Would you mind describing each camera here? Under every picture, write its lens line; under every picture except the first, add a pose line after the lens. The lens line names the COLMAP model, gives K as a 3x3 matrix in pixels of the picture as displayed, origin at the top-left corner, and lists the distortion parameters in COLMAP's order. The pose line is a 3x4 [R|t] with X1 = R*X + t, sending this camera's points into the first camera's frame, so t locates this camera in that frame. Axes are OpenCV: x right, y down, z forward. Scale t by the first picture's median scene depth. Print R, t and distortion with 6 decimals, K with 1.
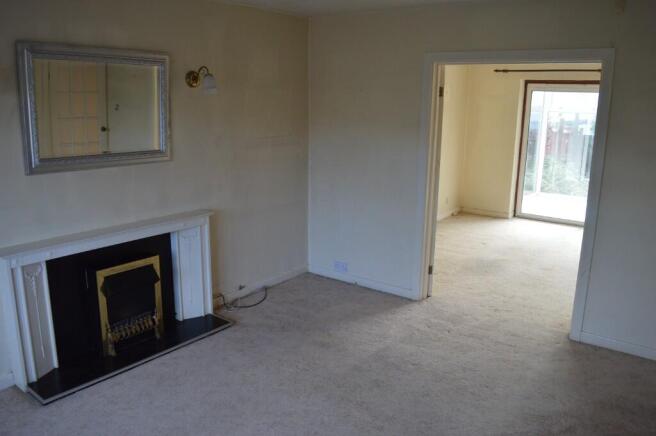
lens RADIAL K [[541.0, 0, 328.0], [0, 541.0, 218.0], [0, 0, 1]] dist [-0.004630, -0.006196]
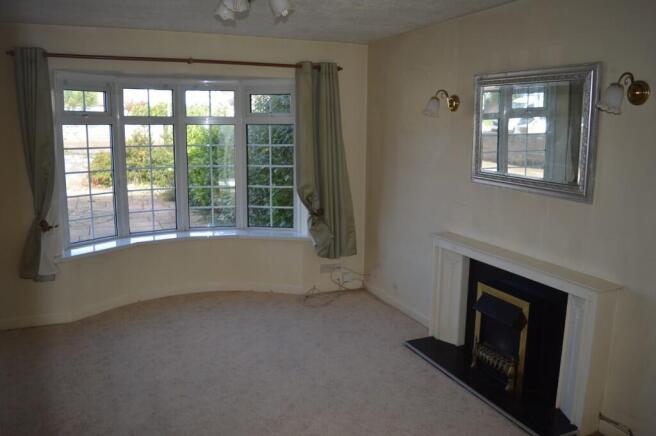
lens RADIAL K [[541.0, 0, 328.0], [0, 541.0, 218.0], [0, 0, 1]] dist [-0.004630, -0.006196]
pose [[-0.454119, 0.136998, -0.880345, 0.565016], [-0.220240, 0.940179, 0.259918, -0.209664], [0.863290, 0.311921, -0.396781, 1.026203]]
